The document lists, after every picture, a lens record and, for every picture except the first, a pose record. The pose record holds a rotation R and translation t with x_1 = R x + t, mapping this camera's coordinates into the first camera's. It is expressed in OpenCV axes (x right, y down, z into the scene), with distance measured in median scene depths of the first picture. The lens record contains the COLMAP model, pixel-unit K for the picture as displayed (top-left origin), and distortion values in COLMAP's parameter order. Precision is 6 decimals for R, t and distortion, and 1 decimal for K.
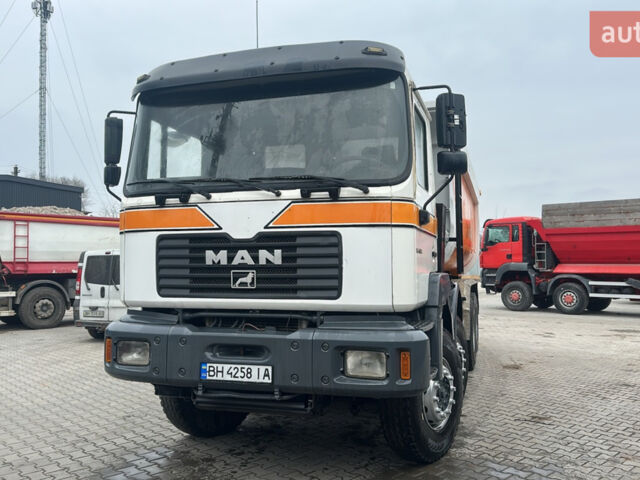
lens RADIAL K [[707.7, 0, 320.0], [0, 707.7, 240.0], [0, 0, 1]] dist [0.216334, -0.563889]
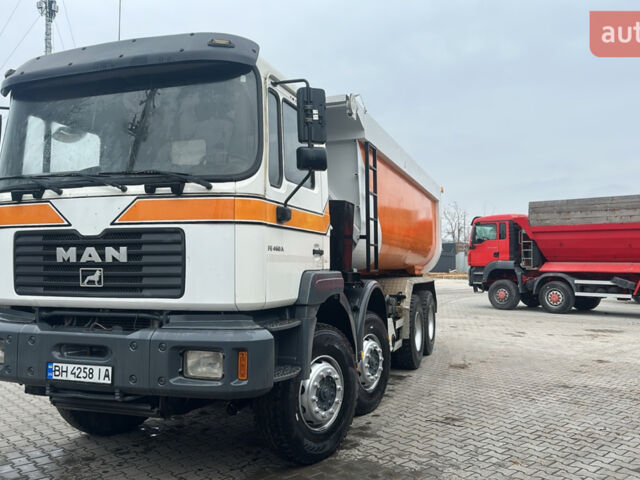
lens RADIAL K [[707.7, 0, 320.0], [0, 707.7, 240.0], [0, 0, 1]] dist [0.216334, -0.563889]
pose [[0.999337, 0.001963, -0.036362, 0.235181], [-0.001837, 0.999992, 0.003499, 0.000254], [0.036369, -0.003430, 0.999333, 0.026390]]
